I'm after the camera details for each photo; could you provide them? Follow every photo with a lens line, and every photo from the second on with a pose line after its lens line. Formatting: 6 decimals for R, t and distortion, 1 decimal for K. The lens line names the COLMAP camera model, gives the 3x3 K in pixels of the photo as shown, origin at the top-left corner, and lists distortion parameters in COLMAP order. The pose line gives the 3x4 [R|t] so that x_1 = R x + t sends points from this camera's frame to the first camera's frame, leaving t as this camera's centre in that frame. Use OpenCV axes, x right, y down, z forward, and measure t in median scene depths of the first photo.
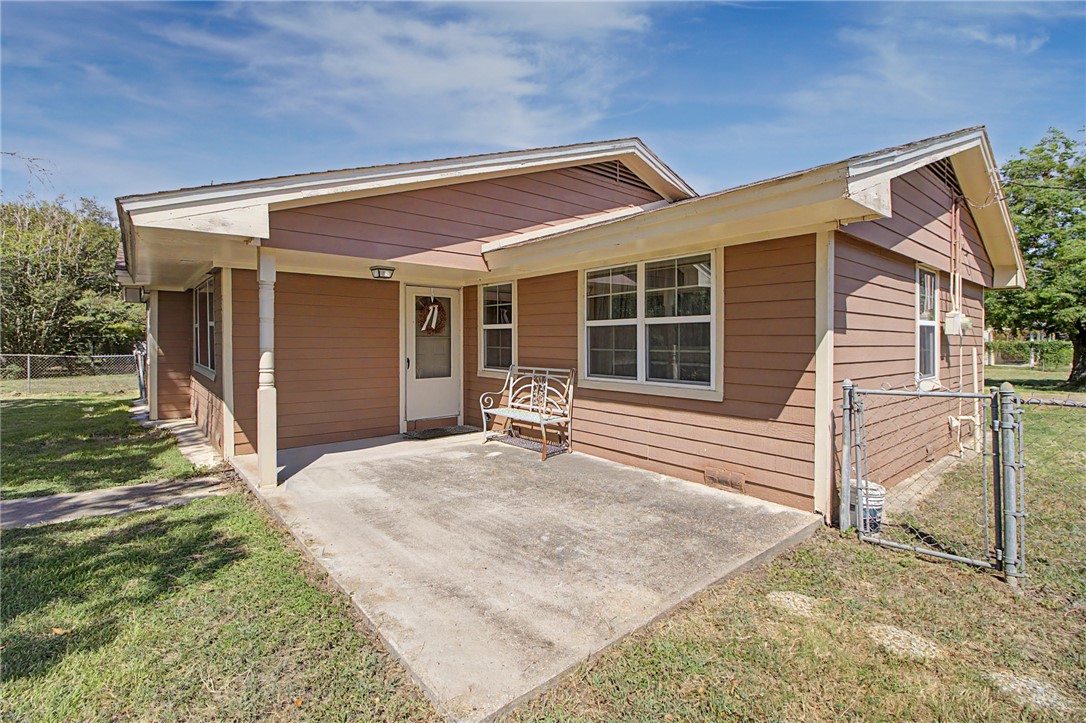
lens RADIAL K [[495.3, 0, 548.3], [0, 495.3, 352.6], [0, 0, 1]] dist [-0.003255, -0.010541]
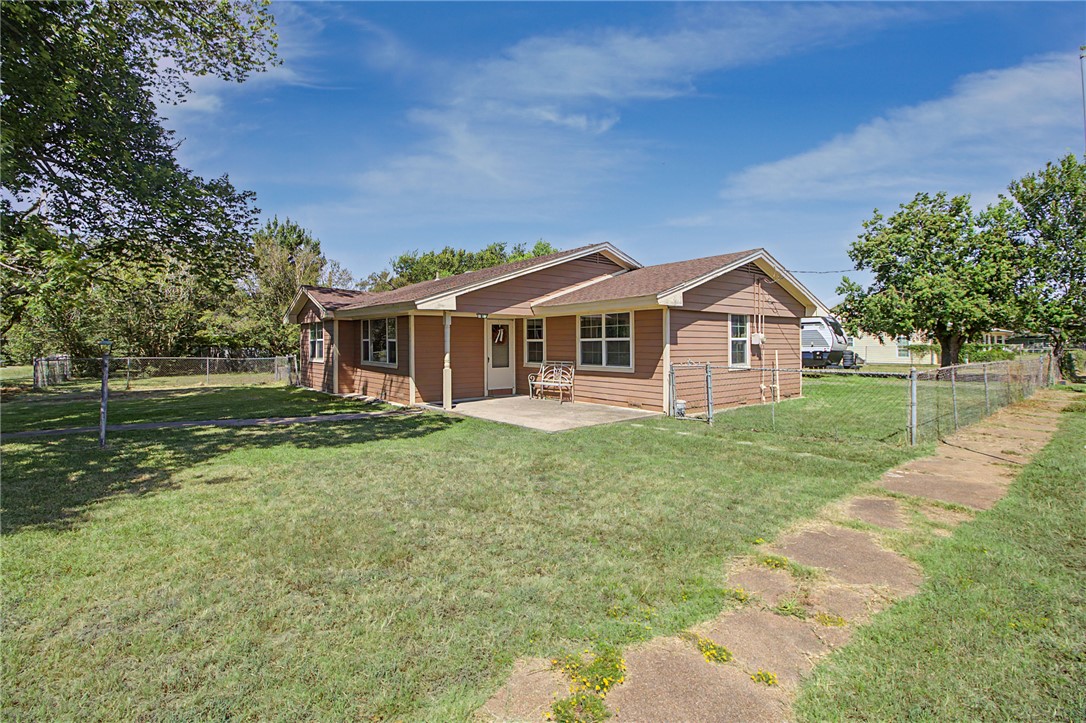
lens RADIAL K [[495.3, 0, 541.1], [0, 495.3, 353.8], [0, 0, 1]] dist [-0.003255, -0.010541]
pose [[0.999613, -0.004861, -0.027376, -0.031489], [0.004709, 0.999973, -0.005593, 0.011959], [0.027403, 0.005461, 0.999610, -1.076235]]
